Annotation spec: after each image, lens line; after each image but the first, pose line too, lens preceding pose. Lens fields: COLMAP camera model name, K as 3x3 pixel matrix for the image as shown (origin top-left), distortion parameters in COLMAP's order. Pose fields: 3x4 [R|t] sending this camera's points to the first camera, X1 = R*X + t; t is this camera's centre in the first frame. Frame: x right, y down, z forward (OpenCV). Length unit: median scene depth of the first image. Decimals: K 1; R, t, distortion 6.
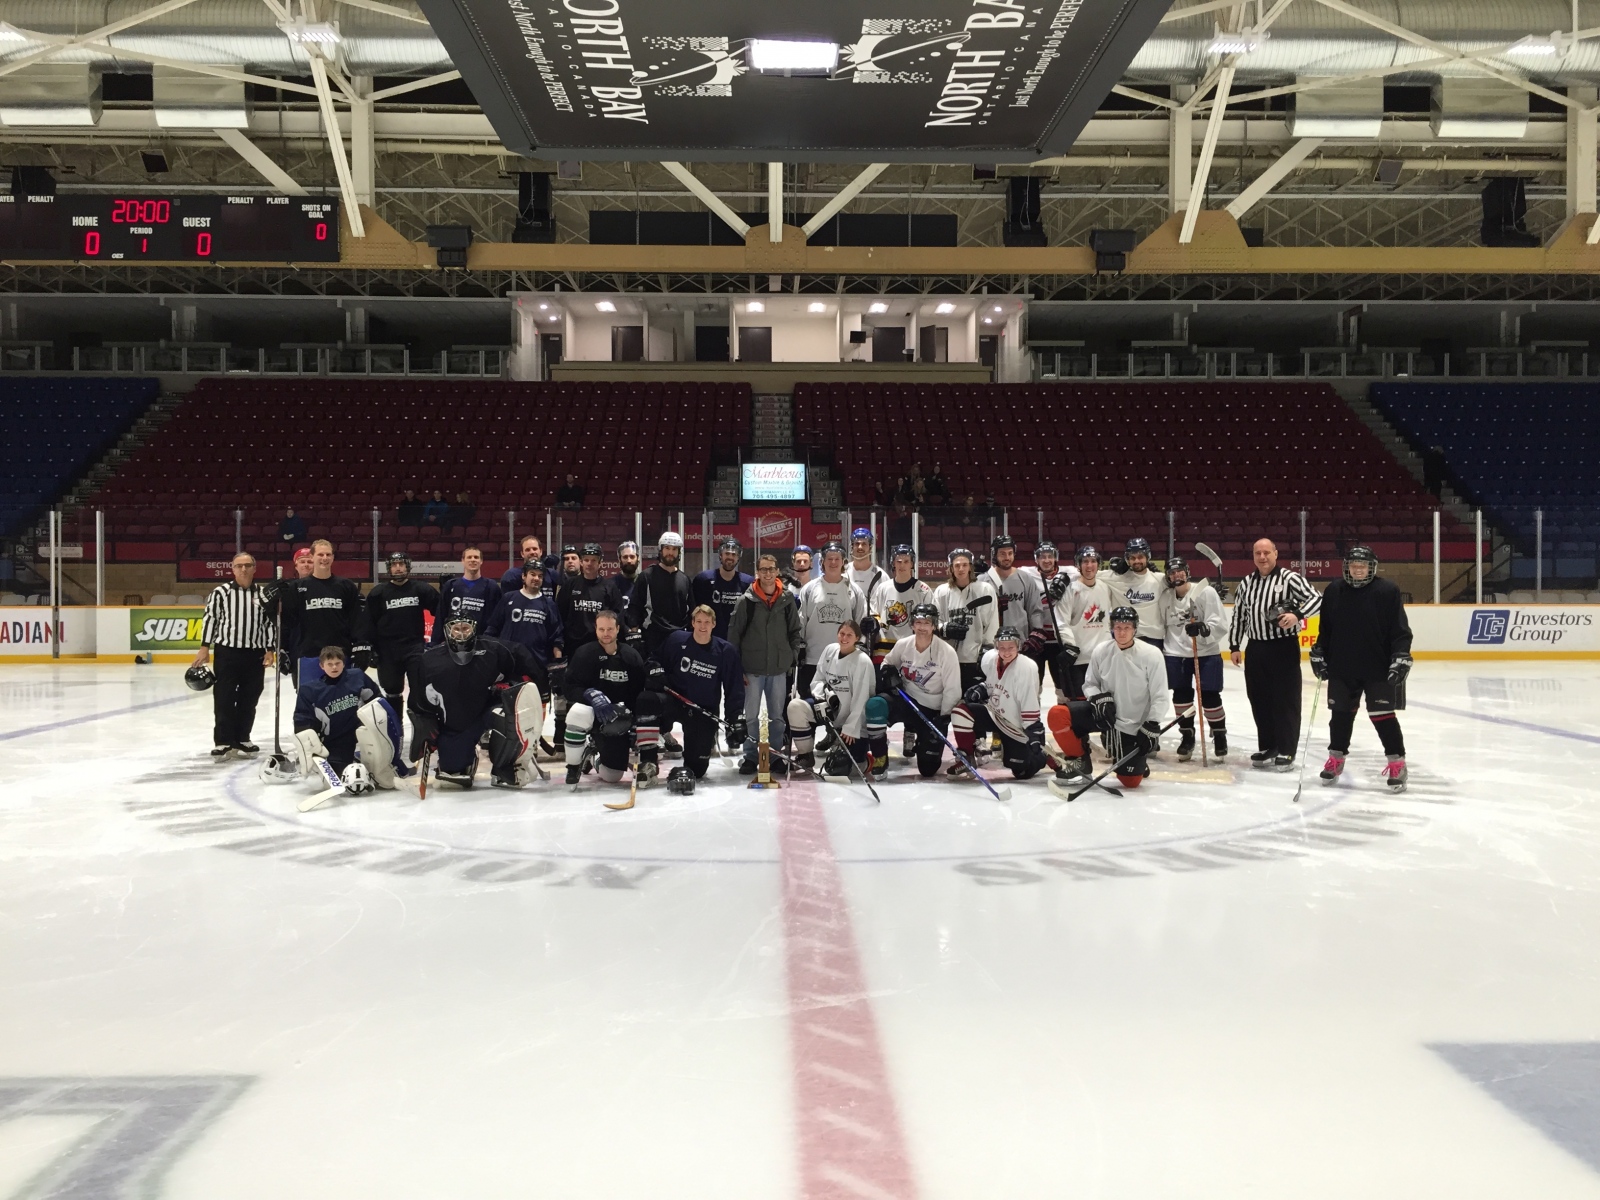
lens RADIAL K [[1376.1, 0, 800.0], [0, 1376.1, 600.0], [0, 0, 1]] dist [0.123459, -0.179313]
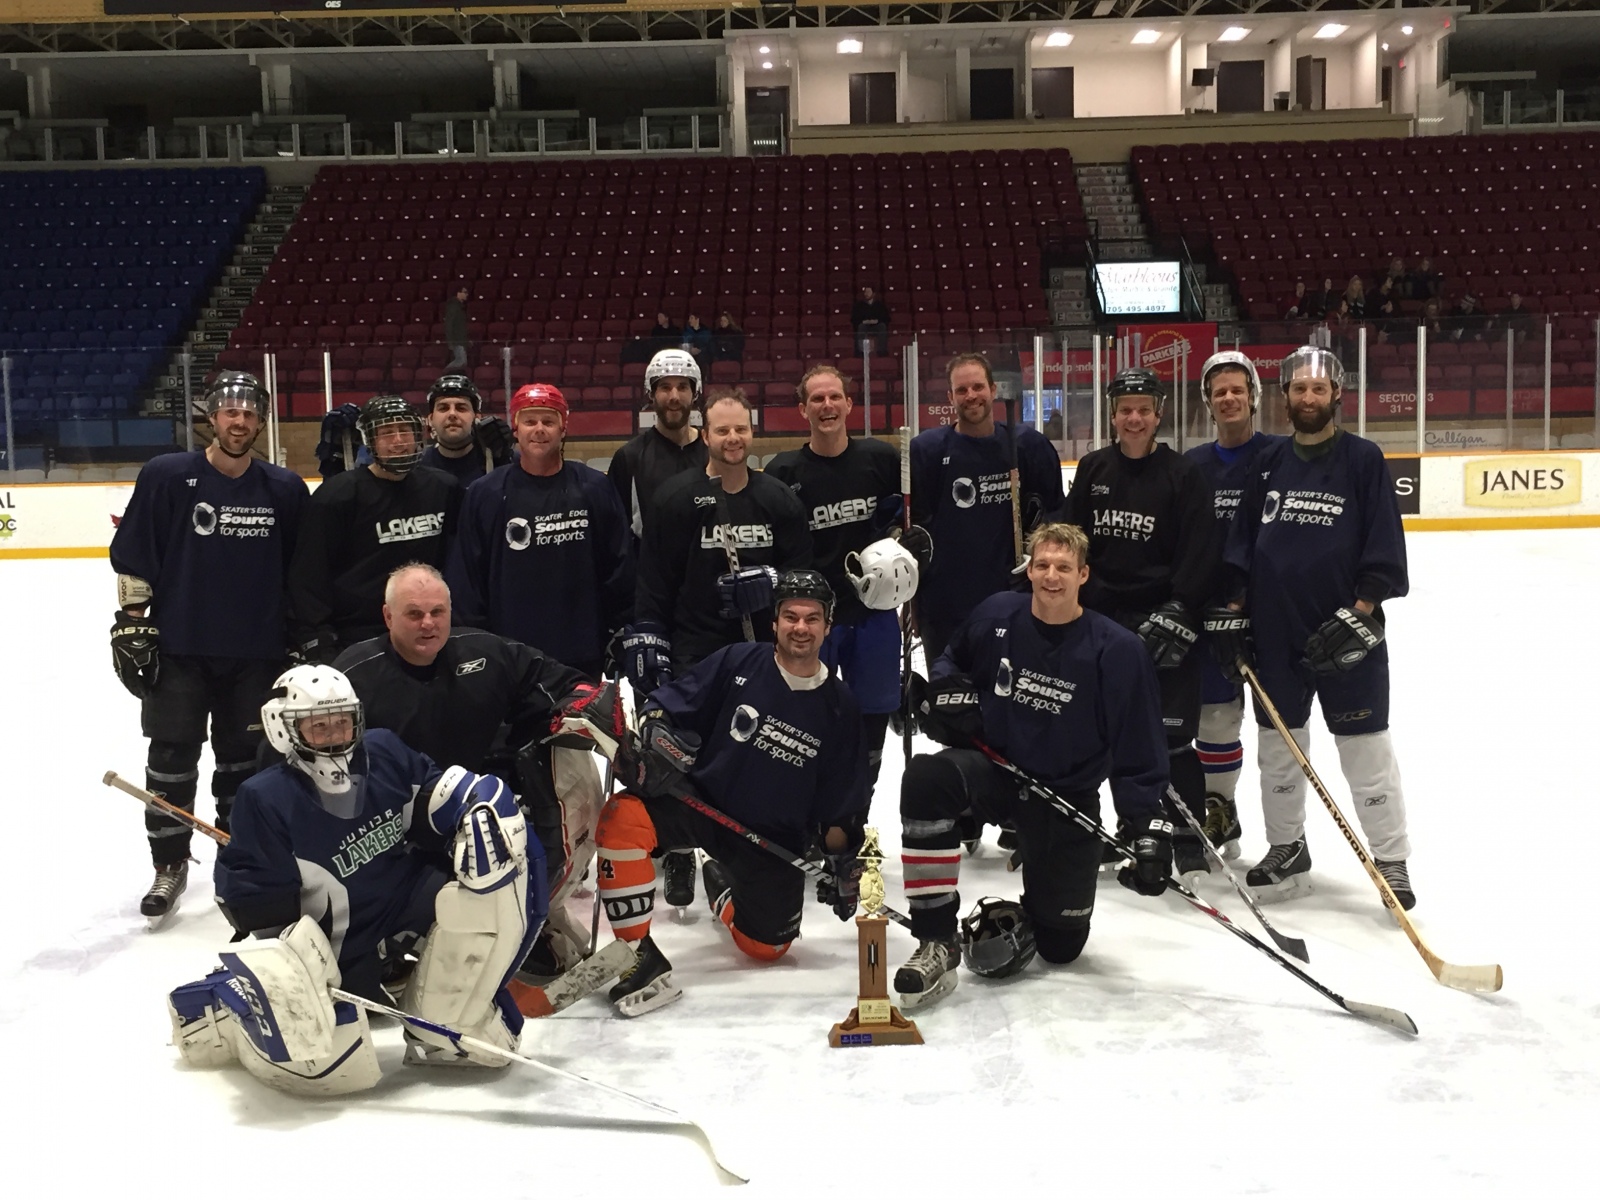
lens RADIAL K [[1910.1, 0, 800.0], [0, 1910.1, 600.0], [0, 0, 1]] dist [0.083791, -0.052678]
pose [[0.998676, -0.016208, -0.048823, -0.120430], [0.019678, 0.997250, 0.071455, 0.000299], [0.047531, -0.072321, 0.996248, -0.003490]]
